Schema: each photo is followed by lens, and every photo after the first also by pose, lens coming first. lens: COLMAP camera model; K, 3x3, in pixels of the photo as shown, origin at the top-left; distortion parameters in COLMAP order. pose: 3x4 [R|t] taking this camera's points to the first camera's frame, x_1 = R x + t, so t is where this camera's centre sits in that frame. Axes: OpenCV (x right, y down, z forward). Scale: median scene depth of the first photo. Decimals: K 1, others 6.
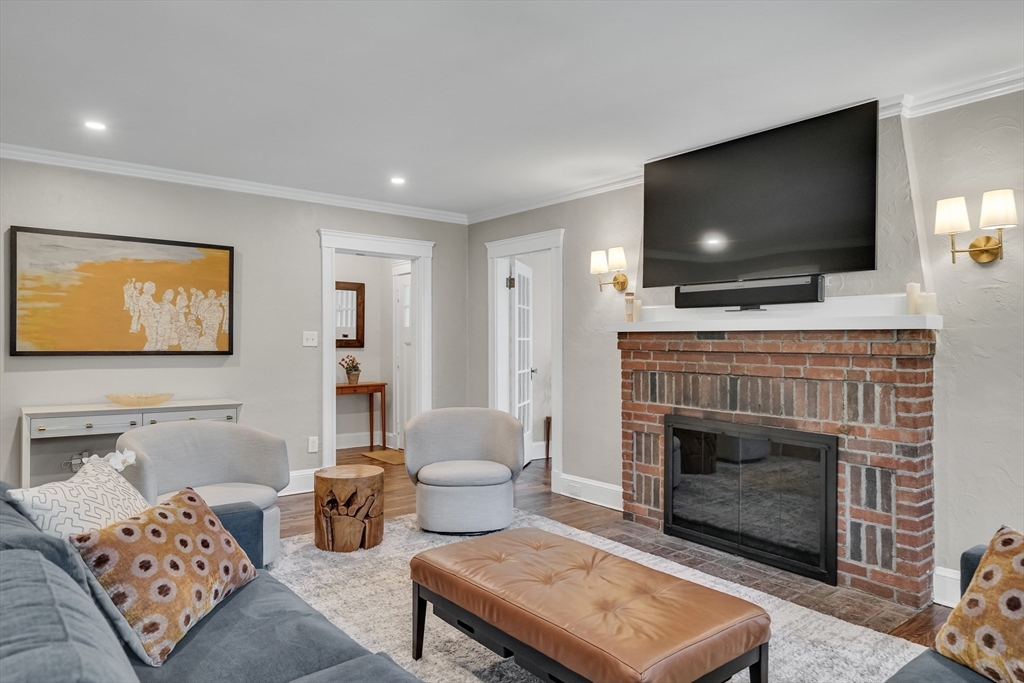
lens RADIAL K [[655.7, 0, 505.8], [0, 655.7, 340.1], [0, 0, 1]] dist [0.000060, 0.001661]
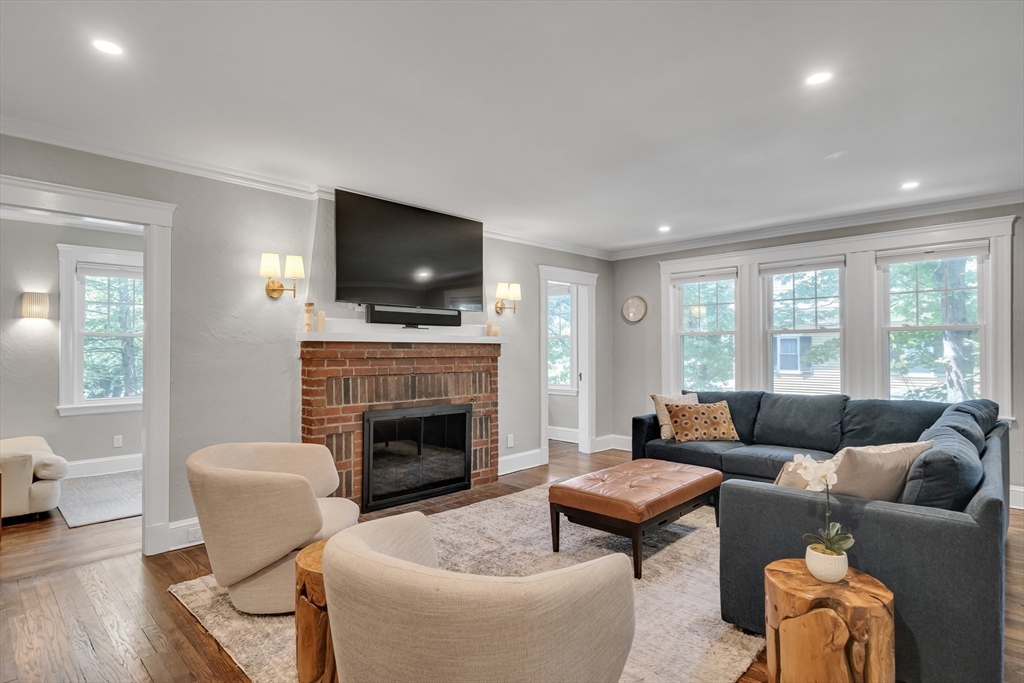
lens RADIAL K [[514.6, 0, 525.6], [0, 514.6, 348.9], [0, 0, 1]] dist [-0.004587, 0.000674]
pose [[-0.145437, 0.003114, 0.989363, -0.786299], [0.003480, 0.999990, -0.002636, 0.003684], [-0.989361, 0.003060, -0.145447, 0.935224]]
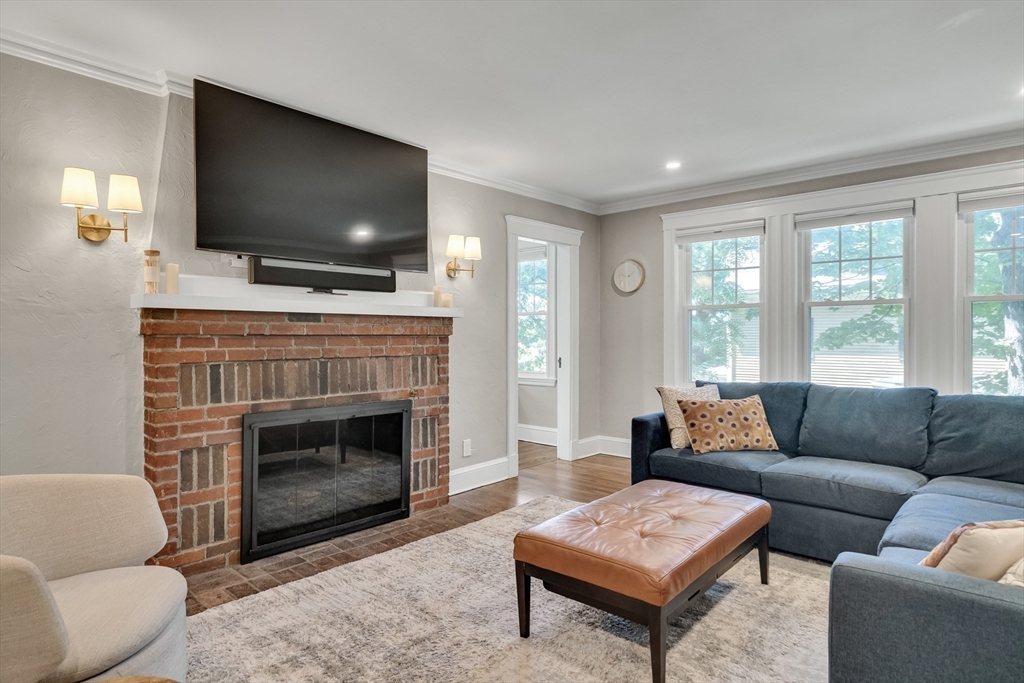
lens RADIAL K [[569.6, 0, 524.5], [0, 569.6, 339.6], [0, 0, 1]] dist [0.004825, 0.000448]
pose [[-0.193707, -0.011317, 0.980994, -0.554058], [0.001053, 0.999930, 0.011743, 0.015461], [-0.981059, 0.003307, -0.193682, 0.882323]]
